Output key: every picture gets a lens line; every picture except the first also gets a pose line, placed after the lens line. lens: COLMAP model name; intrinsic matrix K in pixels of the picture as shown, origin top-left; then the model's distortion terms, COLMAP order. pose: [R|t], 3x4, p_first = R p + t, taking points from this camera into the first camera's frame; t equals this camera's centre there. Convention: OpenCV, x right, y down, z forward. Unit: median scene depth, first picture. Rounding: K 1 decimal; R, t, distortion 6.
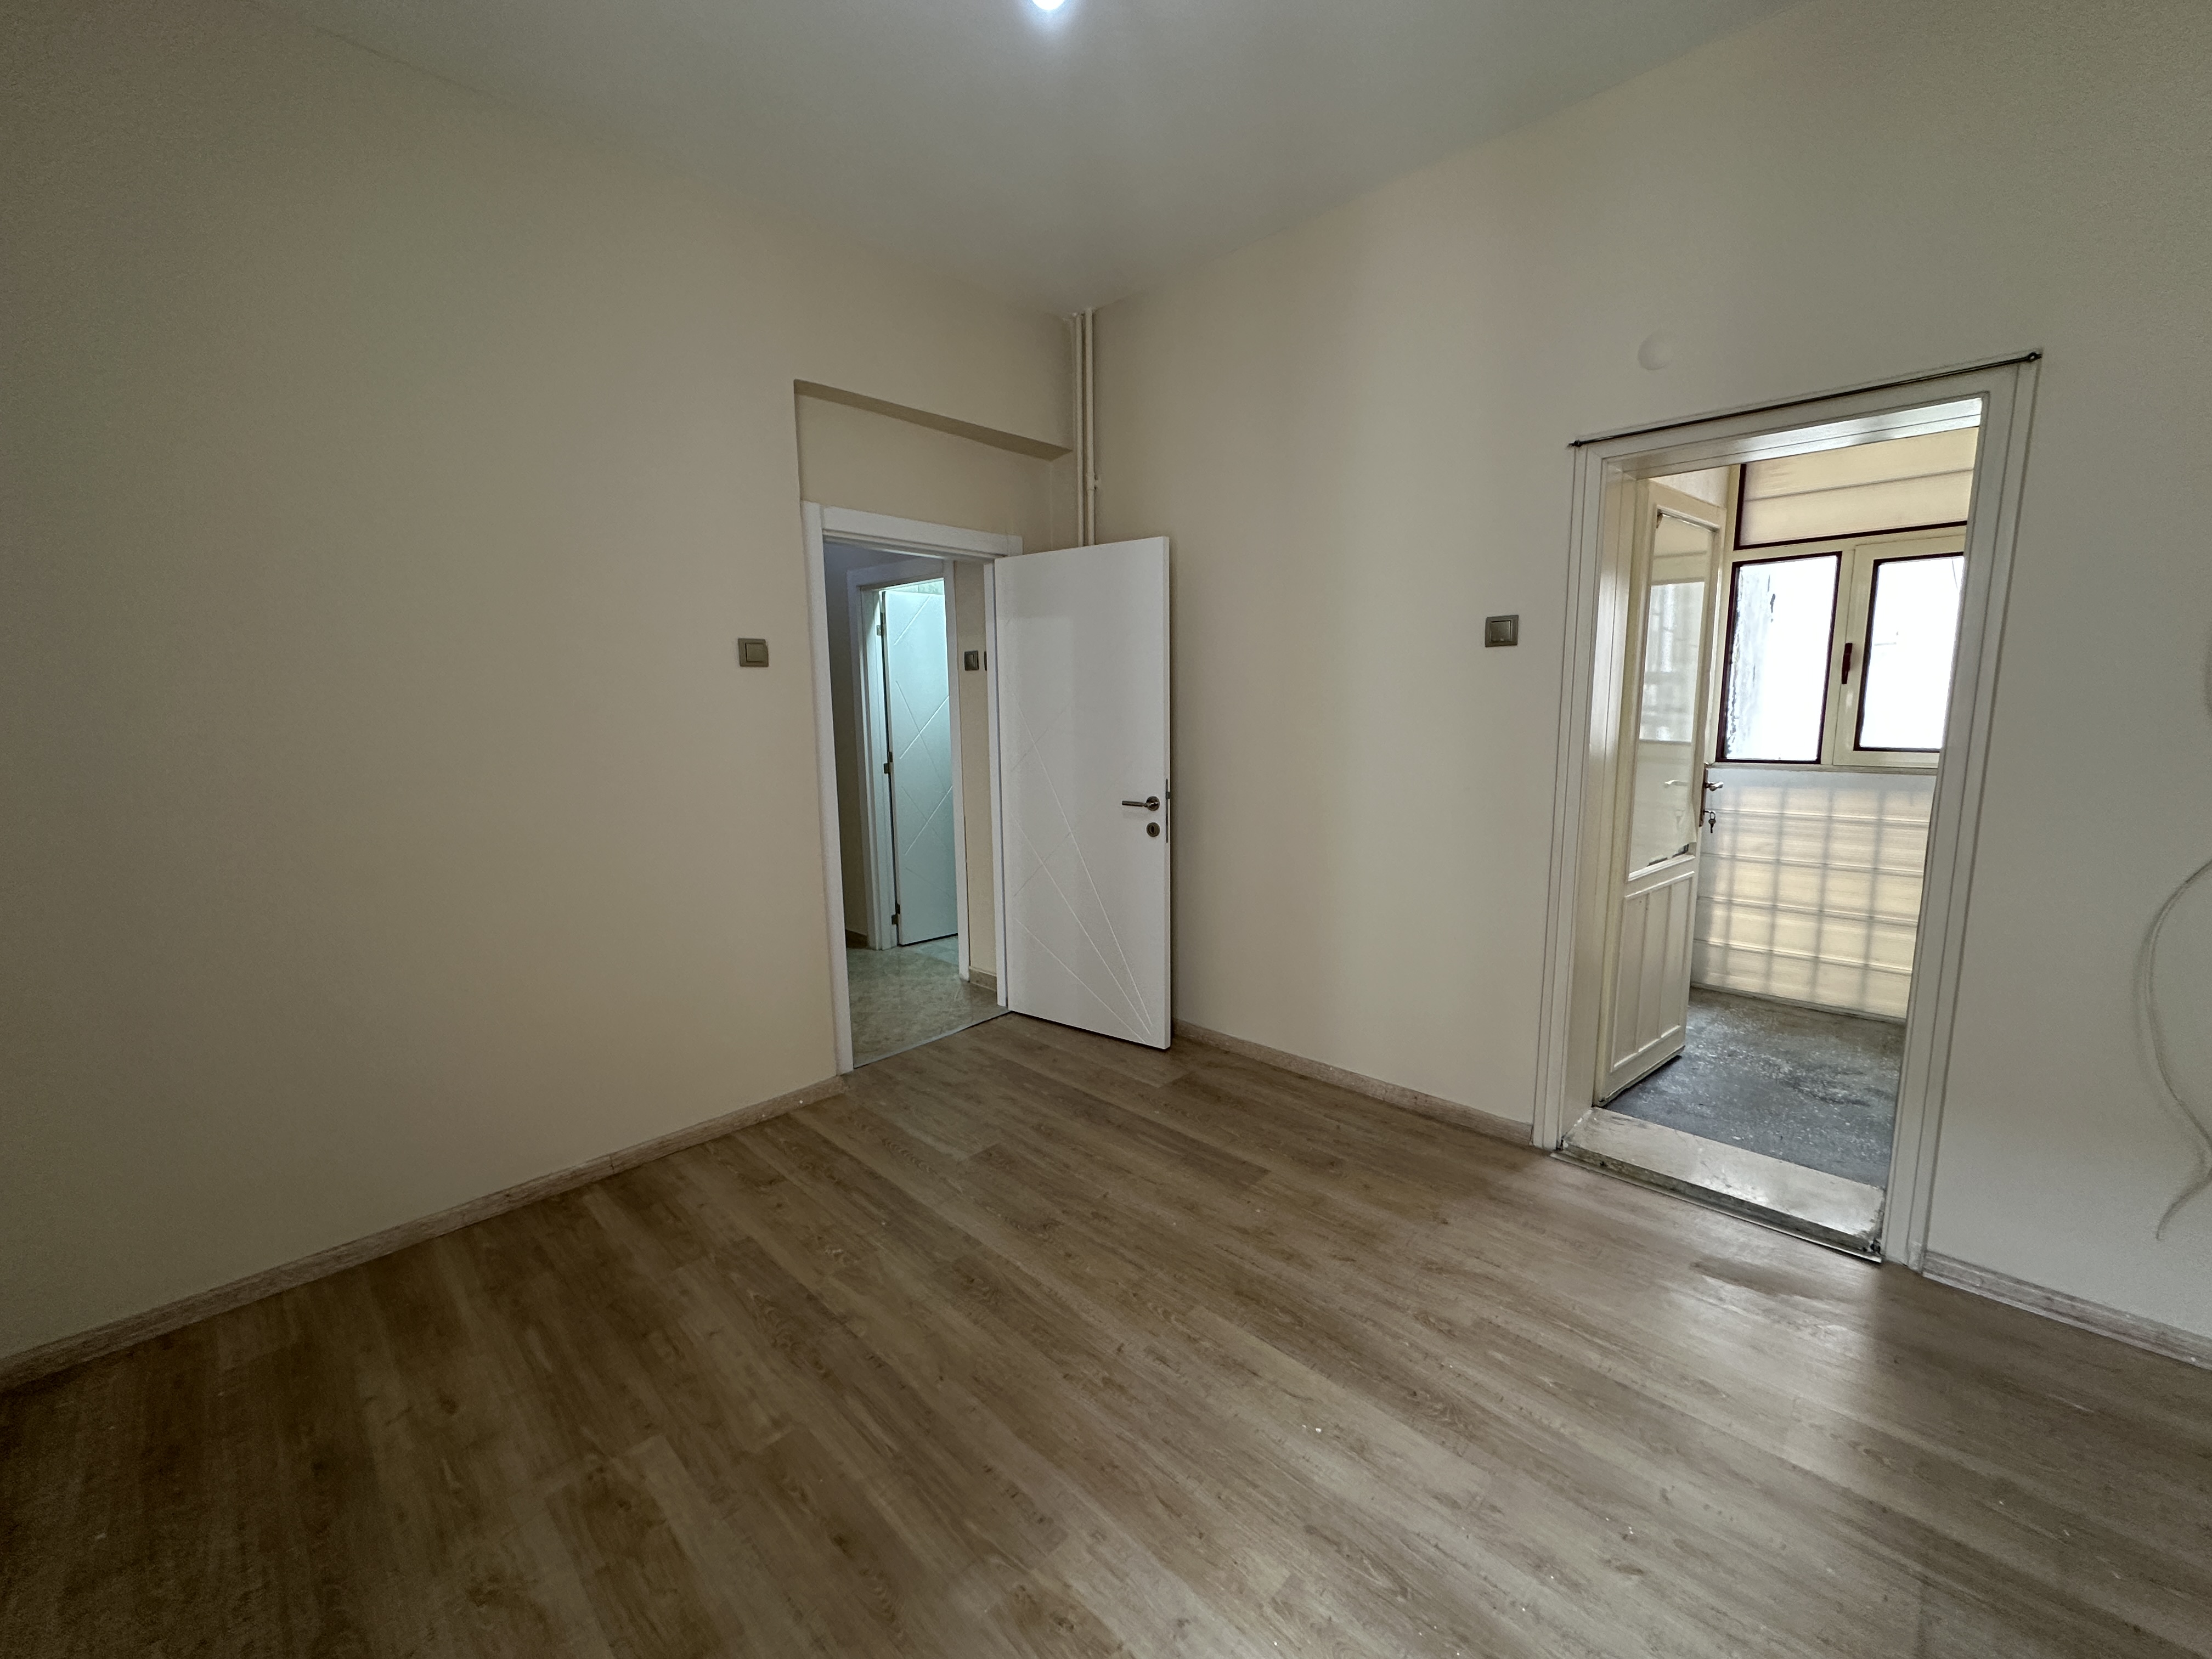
lens RADIAL K [[874.6, 0, 1096.2], [0, 874.6, 820.1], [0, 0, 1]] dist [-0.001312, 0.000489]
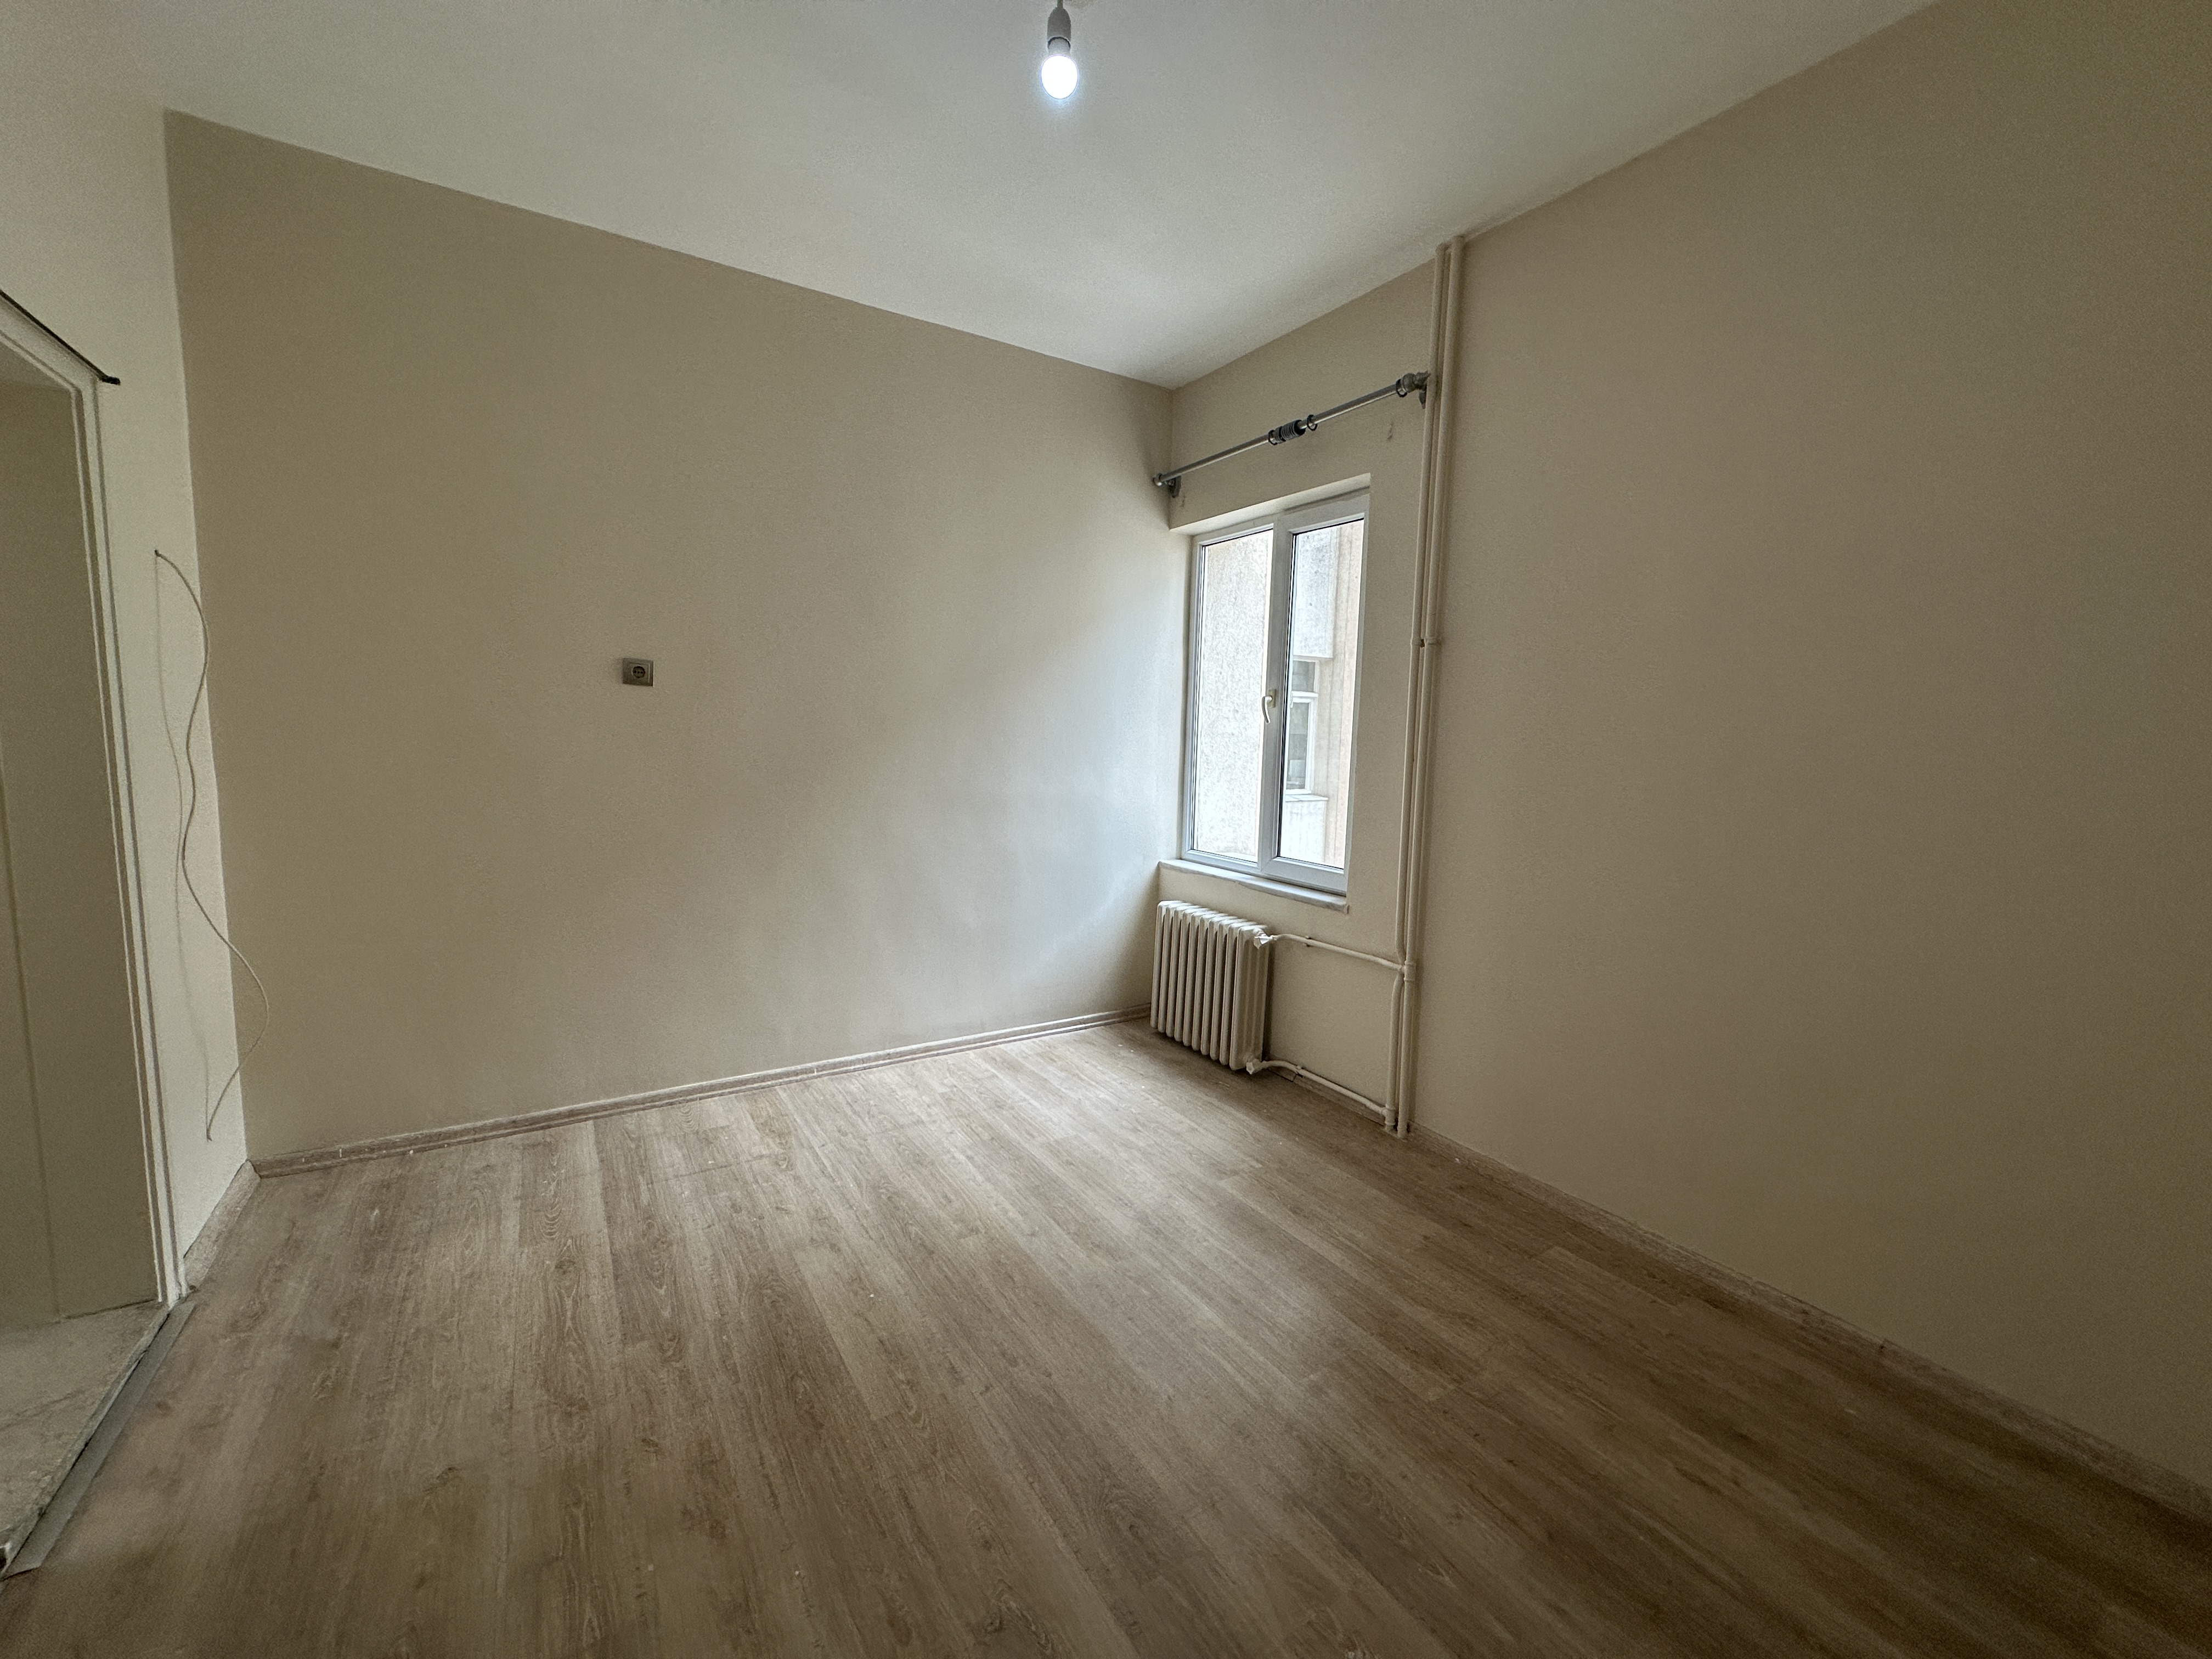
lens RADIAL K [[874.6, 0, 1102.8], [0, 874.6, 830.8], [0, 0, 1]] dist [-0.001312, 0.000489]
pose [[-0.974747, -0.031717, 0.221047, -0.307725], [0.024216, 0.969012, 0.245824, -0.238560], [-0.221994, 0.244969, -0.943774, 1.830969]]
